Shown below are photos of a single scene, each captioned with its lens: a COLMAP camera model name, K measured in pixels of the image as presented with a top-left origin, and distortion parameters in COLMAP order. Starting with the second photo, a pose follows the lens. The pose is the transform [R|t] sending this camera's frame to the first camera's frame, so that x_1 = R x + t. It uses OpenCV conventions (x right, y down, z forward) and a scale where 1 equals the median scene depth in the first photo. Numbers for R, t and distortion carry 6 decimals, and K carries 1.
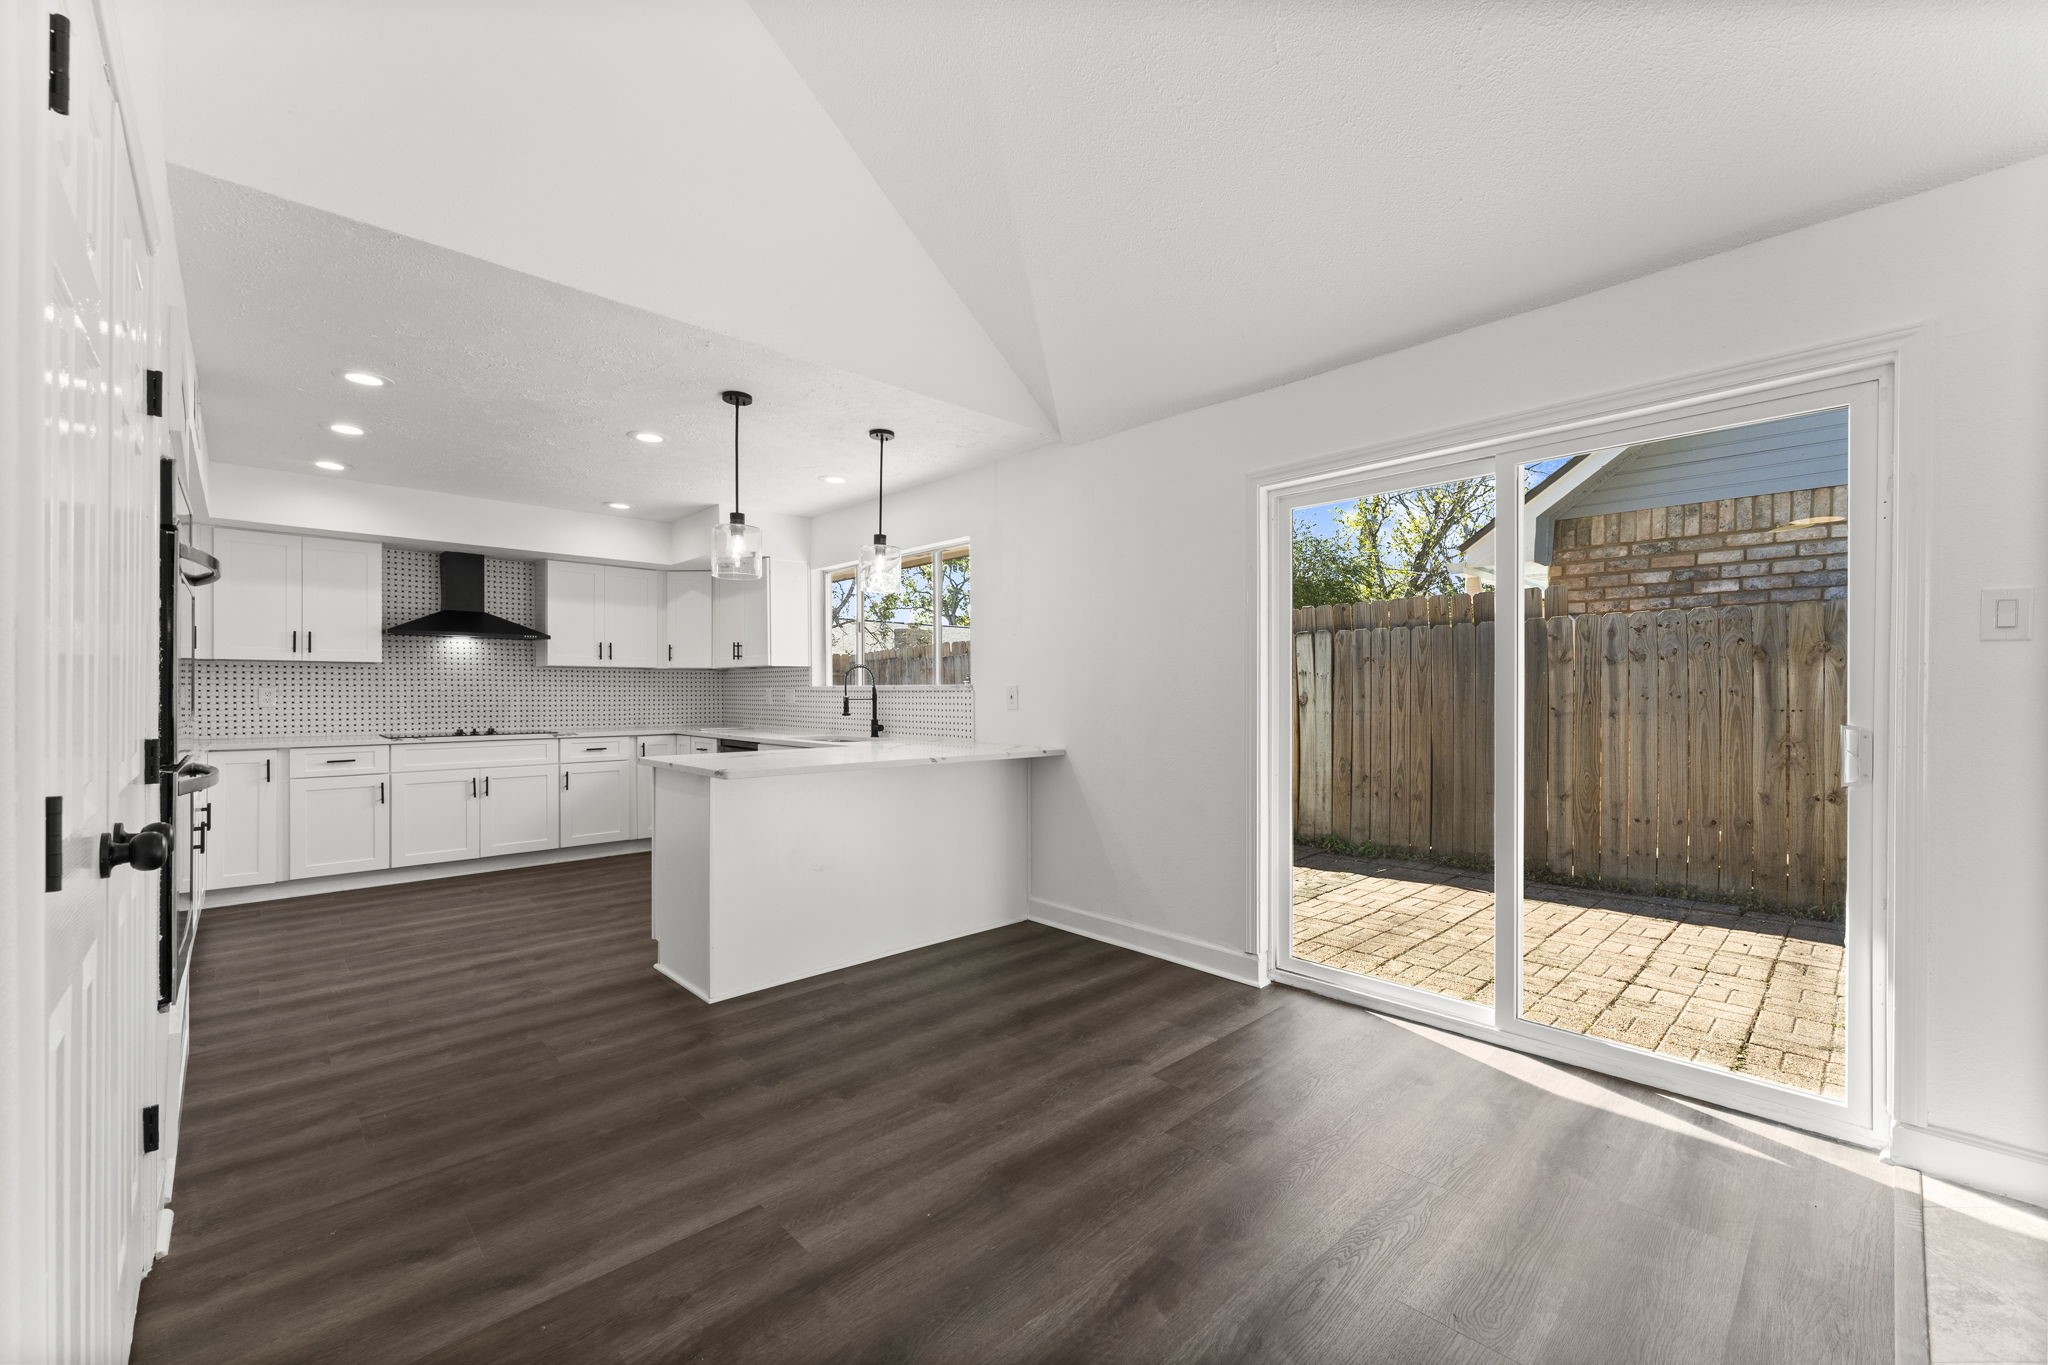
lens RADIAL K [[830.8, 0, 1033.6], [0, 830.8, 688.9], [0, 0, 1]] dist [0.001310, -0.000508]
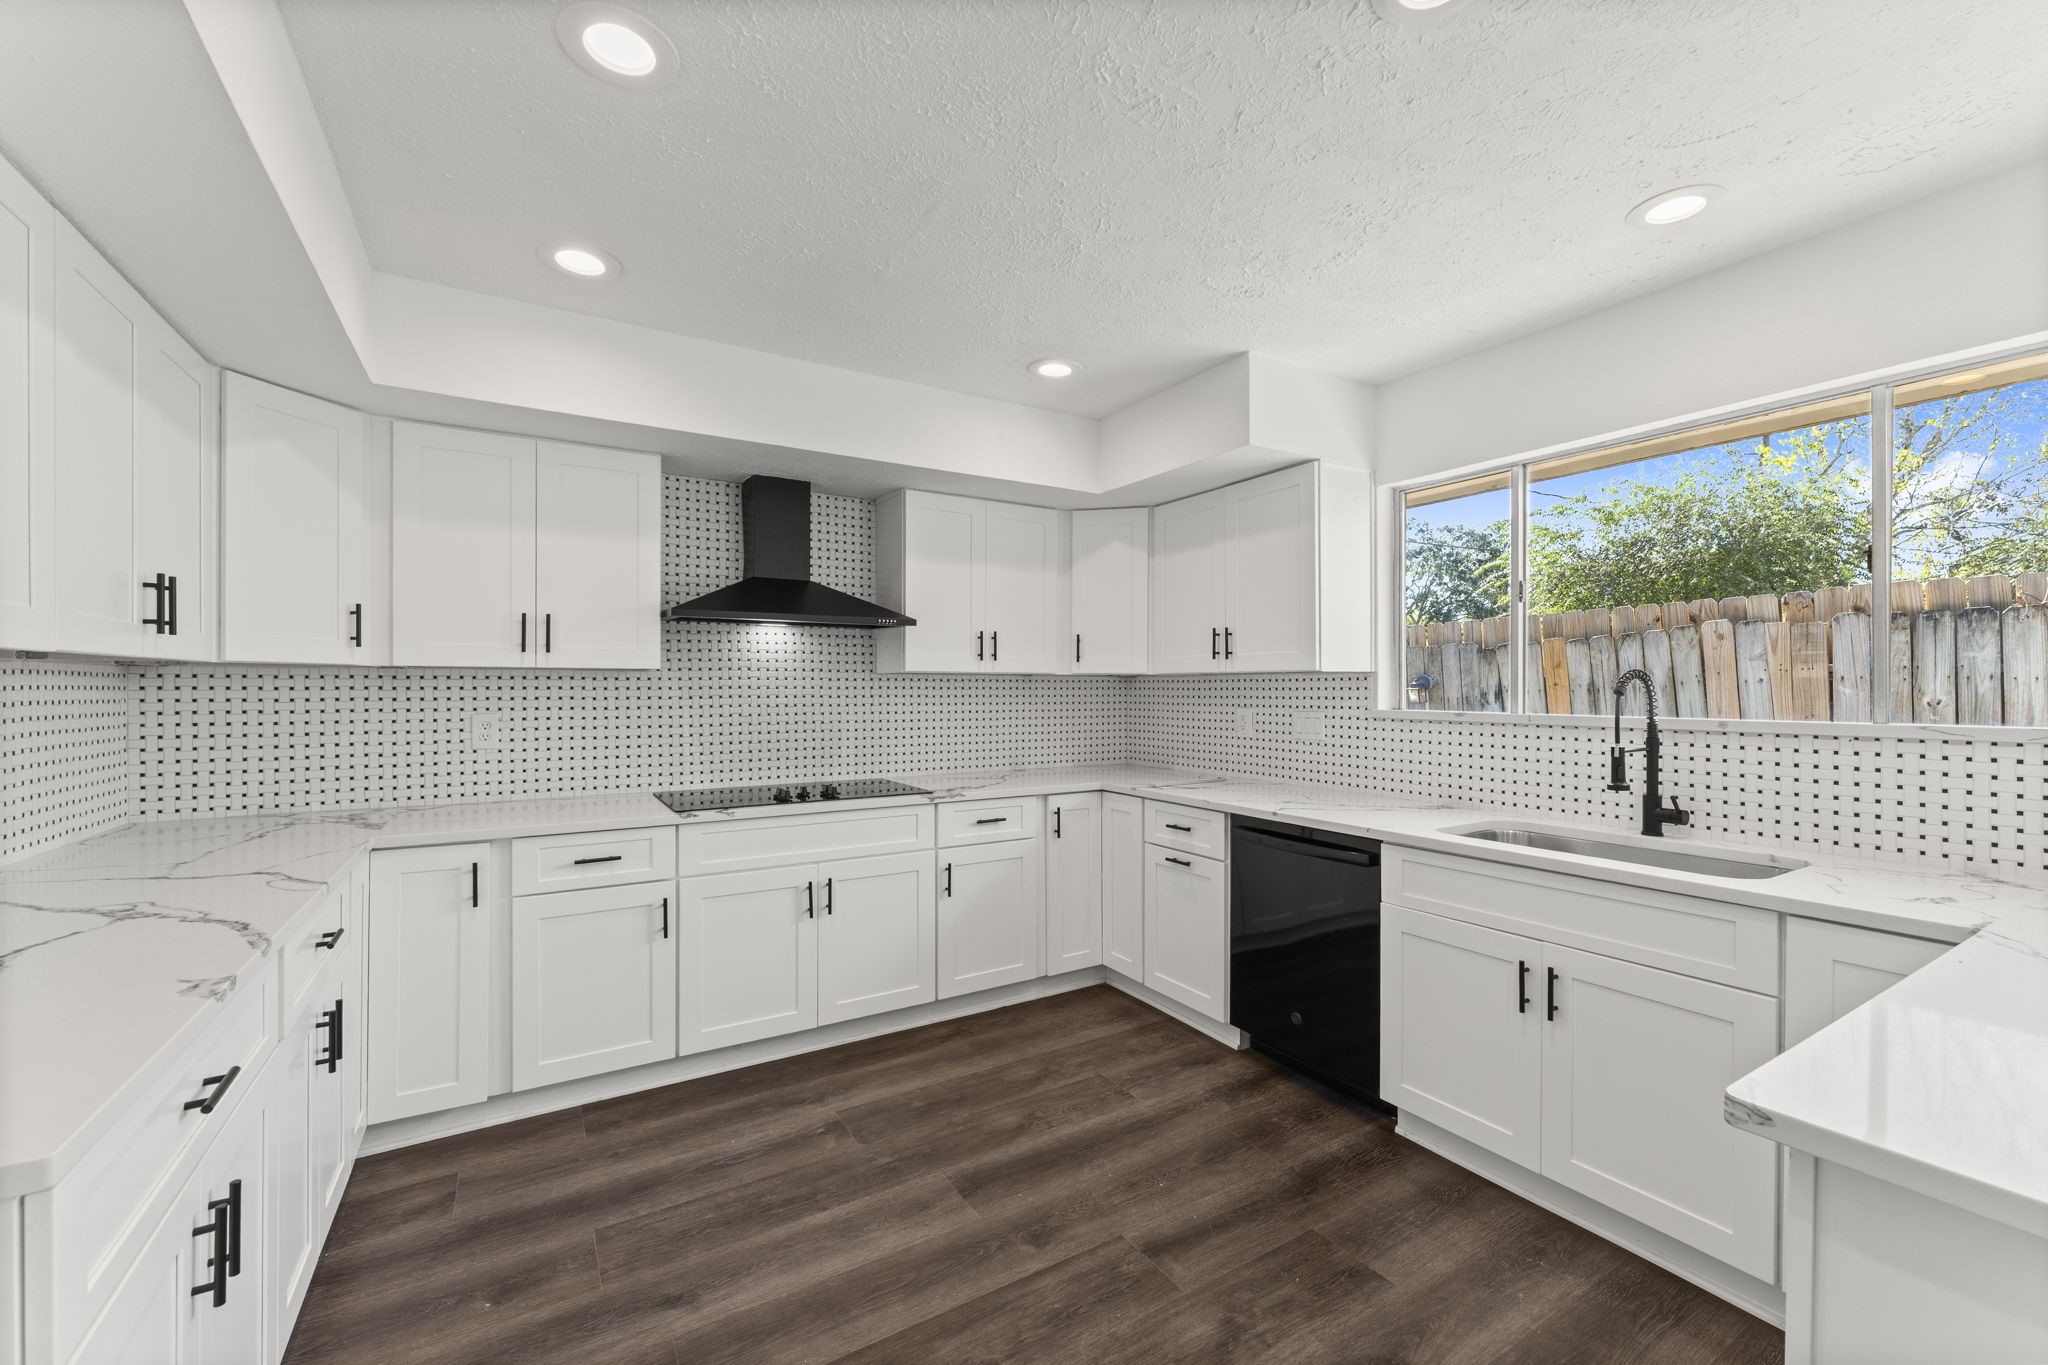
lens RADIAL K [[830.8, 0, 1025.3], [0, 830.8, 689.1], [0, 0, 1]] dist [0.001310, -0.000508]
pose [[0.976244, 0.000882, -0.216673, -0.405280], [0.000209, 0.999987, 0.005009, -0.020328], [0.216675, -0.004936, 0.976231, 0.486227]]
